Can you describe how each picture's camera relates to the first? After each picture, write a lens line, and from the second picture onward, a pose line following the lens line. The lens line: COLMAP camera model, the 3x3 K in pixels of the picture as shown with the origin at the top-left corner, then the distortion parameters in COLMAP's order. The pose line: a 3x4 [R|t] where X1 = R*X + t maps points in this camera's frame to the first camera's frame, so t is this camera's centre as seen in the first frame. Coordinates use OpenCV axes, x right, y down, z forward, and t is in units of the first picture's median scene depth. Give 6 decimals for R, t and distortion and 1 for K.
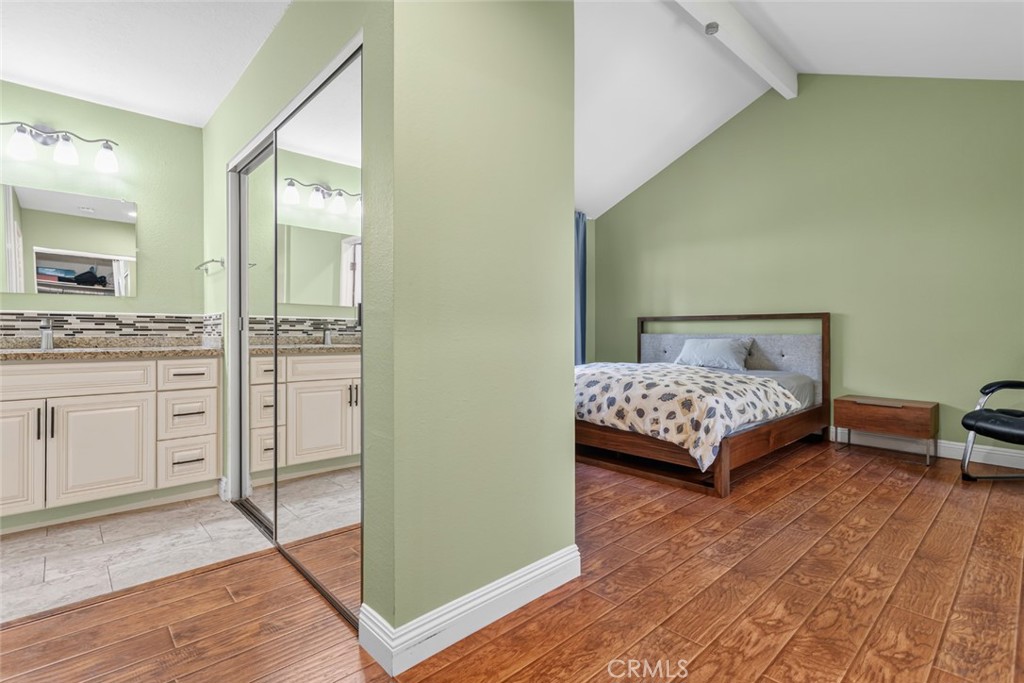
lens RADIAL K [[474.1, 0, 504.6], [0, 474.1, 332.3], [0, 0, 1]] dist [-0.008934, 0.000753]
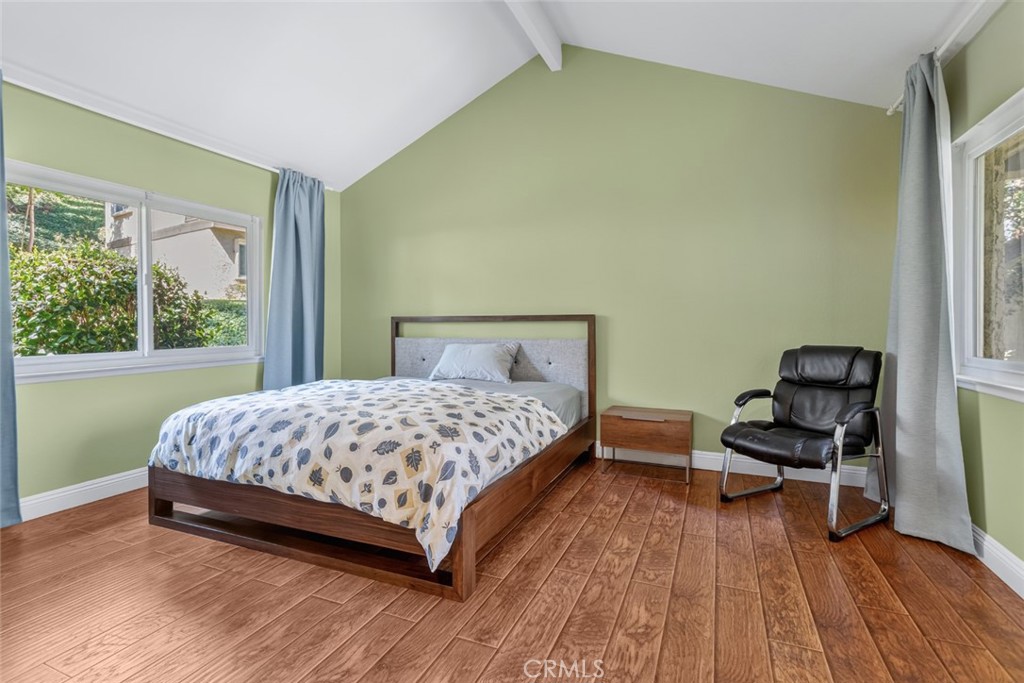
lens RADIAL K [[474.1, 0, 504.6], [0, 474.1, 332.3], [0, 0, 1]] dist [-0.008934, 0.000753]
pose [[0.910207, -0.004848, 0.414126, 0.214546], [0.001086, 0.999956, 0.009319, -0.021949], [-0.414153, -0.008033, 0.910172, 0.340502]]
